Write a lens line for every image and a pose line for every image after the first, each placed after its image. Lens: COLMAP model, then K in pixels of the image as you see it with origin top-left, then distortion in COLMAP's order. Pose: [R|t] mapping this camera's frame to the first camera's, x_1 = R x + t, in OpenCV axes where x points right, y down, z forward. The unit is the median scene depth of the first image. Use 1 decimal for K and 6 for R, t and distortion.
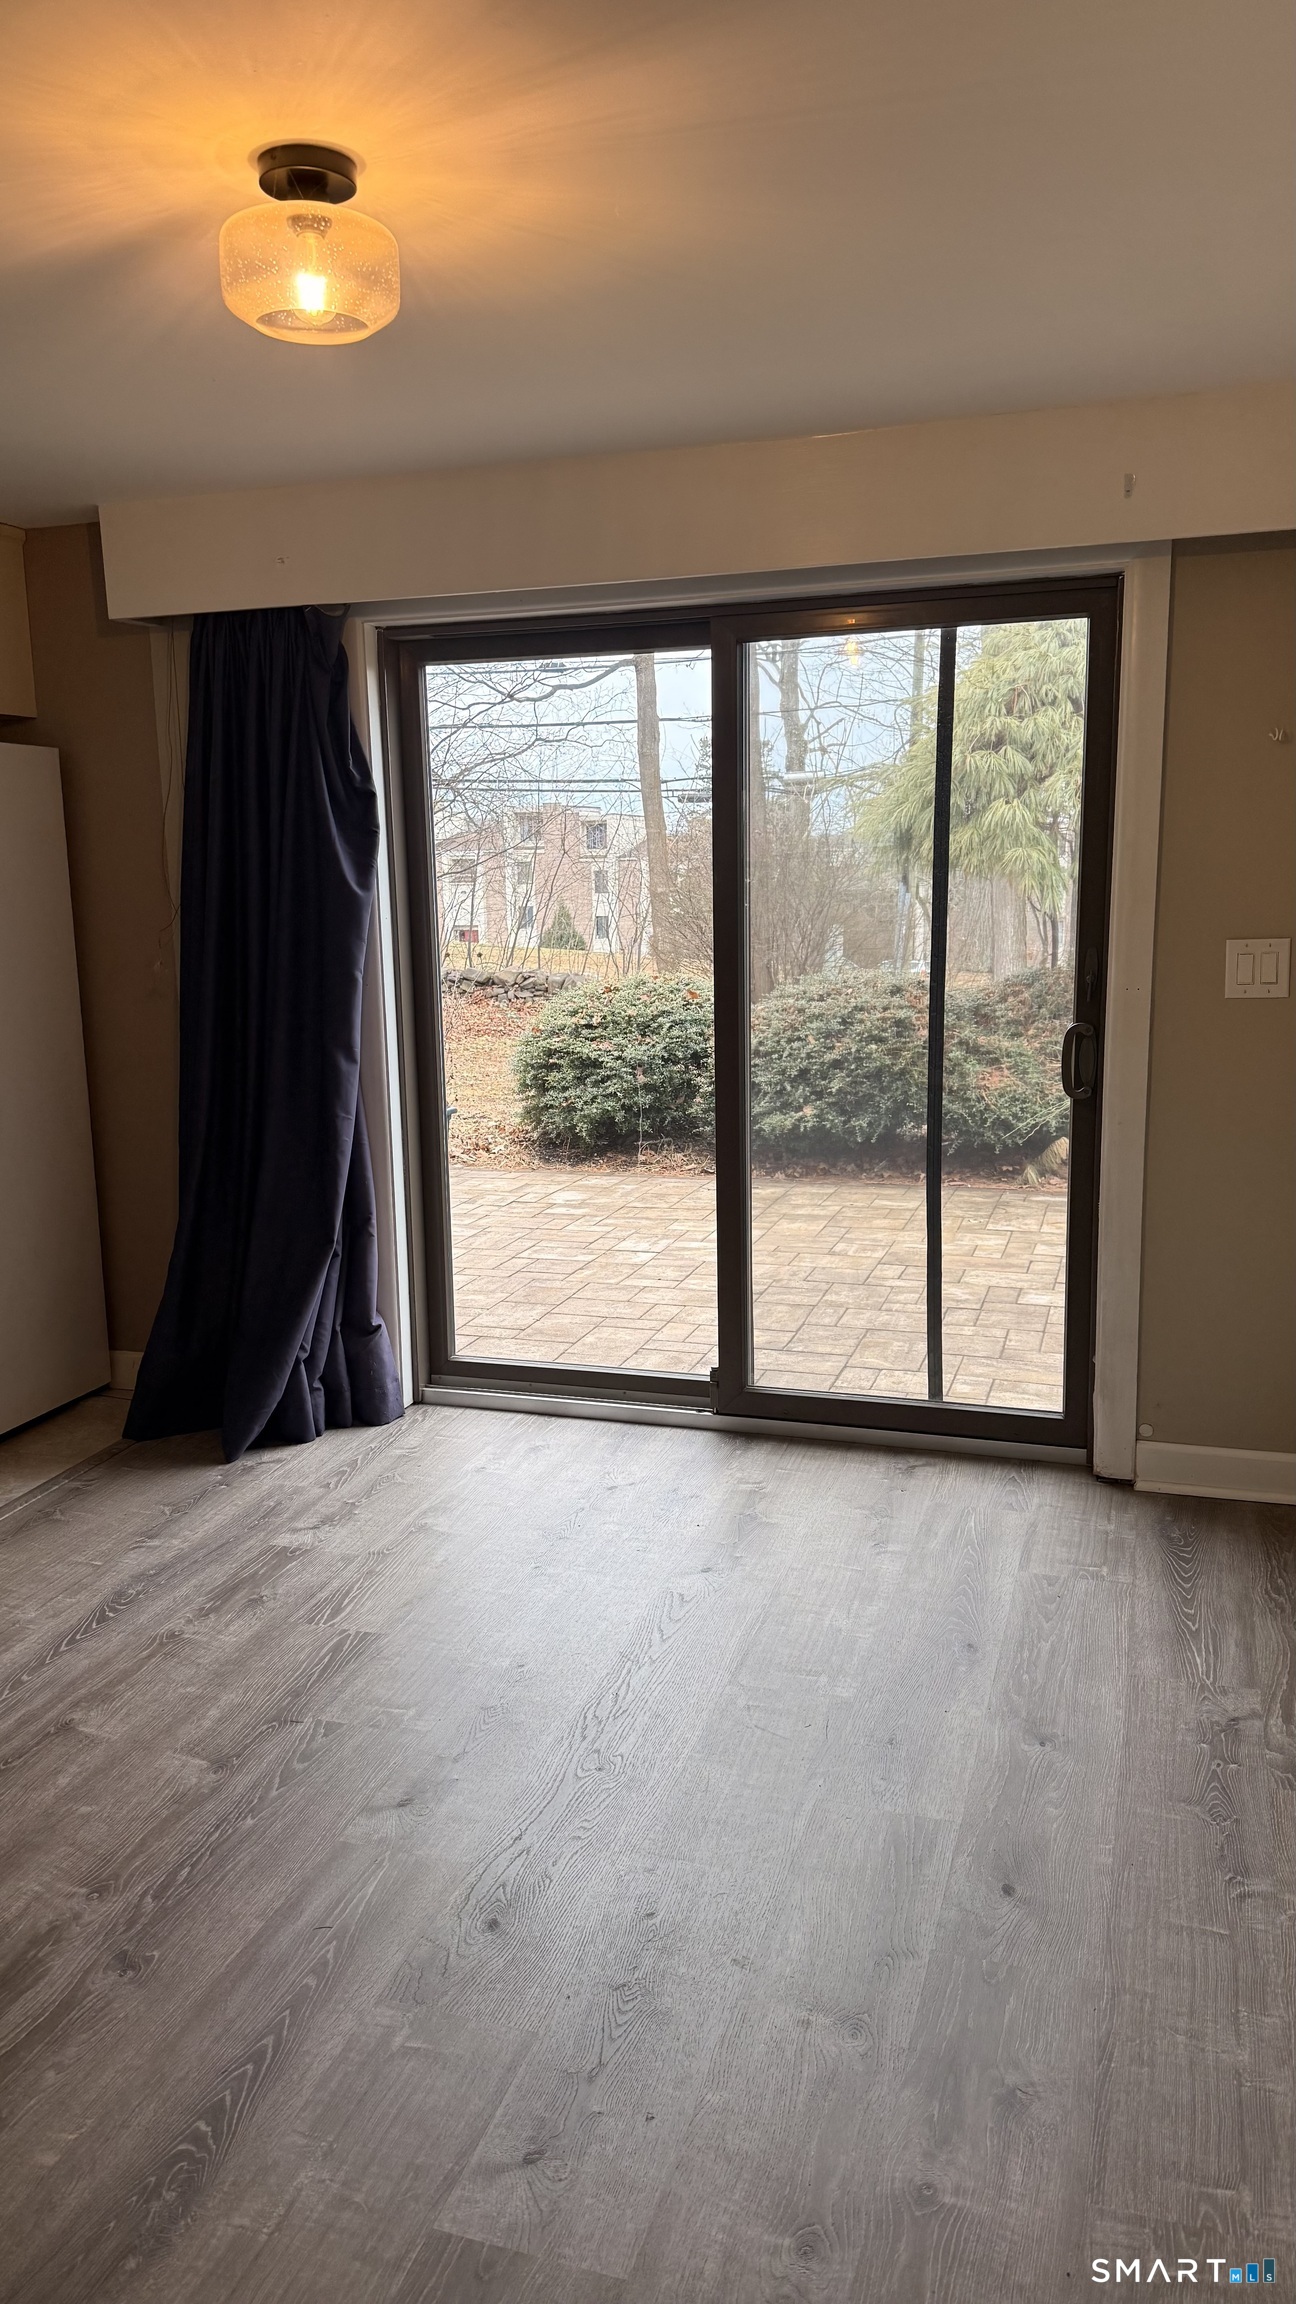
lens RADIAL K [[1562.9, 0, 648.0], [0, 1562.9, 1152.0], [0, 0, 1]] dist [0.187843, -0.248123]
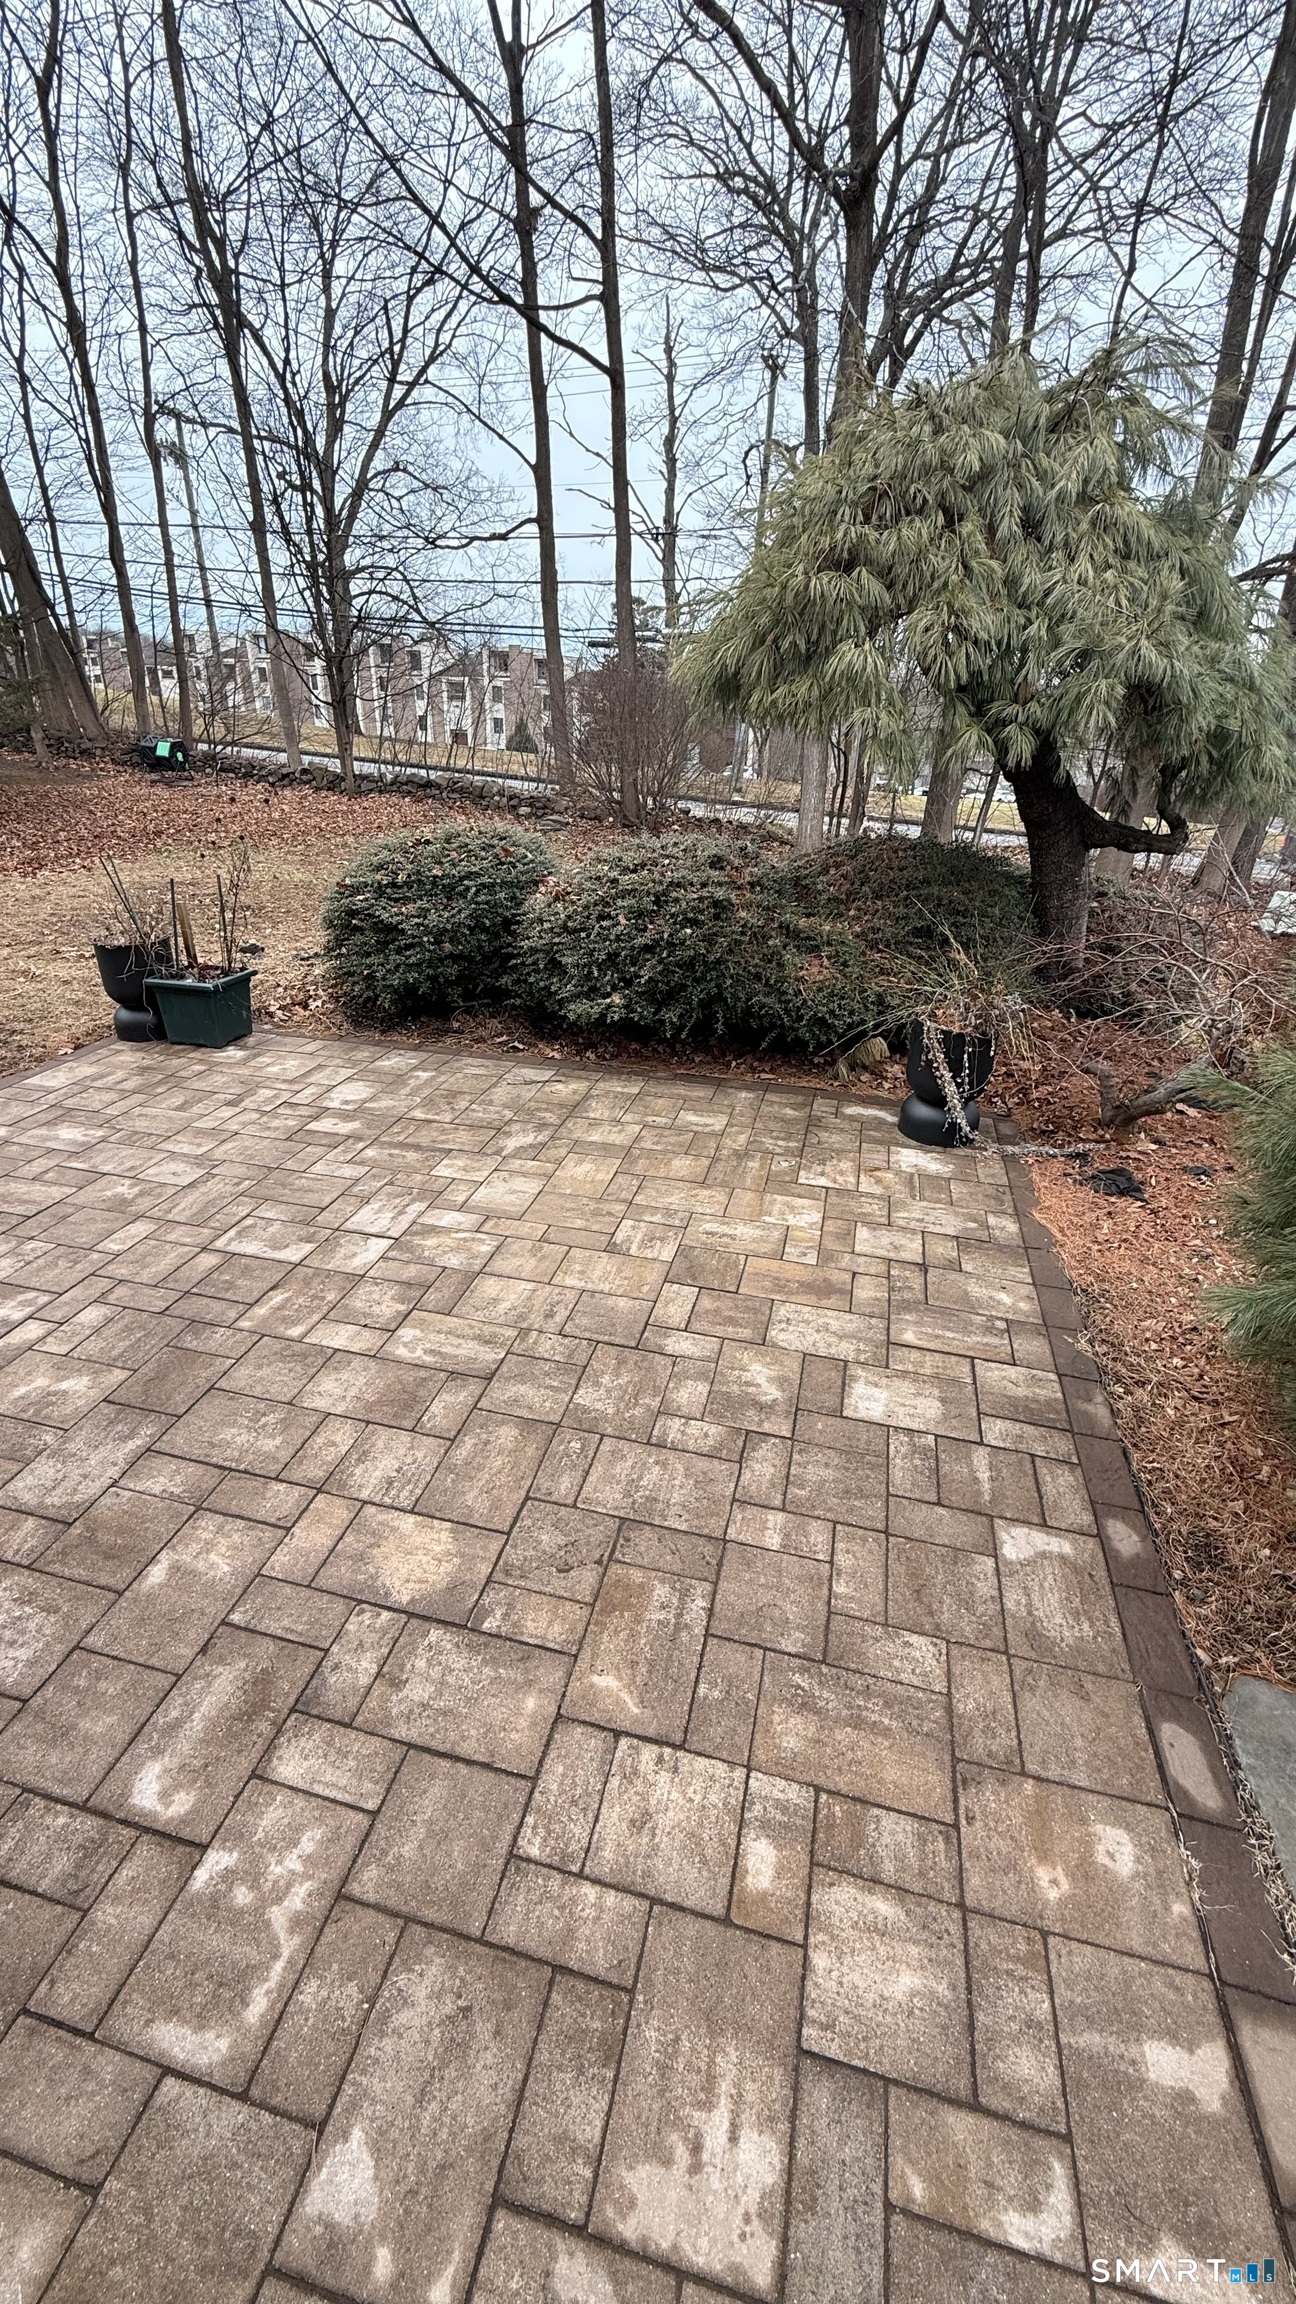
lens RADIAL K [[938.9, 0, 648.0], [0, 938.9, 1152.0], [0, 0, 1]] dist [0.004202, -0.000433]
pose [[0.996881, 0.007925, 0.078519, 0.084508], [-0.028825, 0.962767, 0.268793, -0.096669], [-0.073465, -0.270218, 0.959992, 0.475299]]
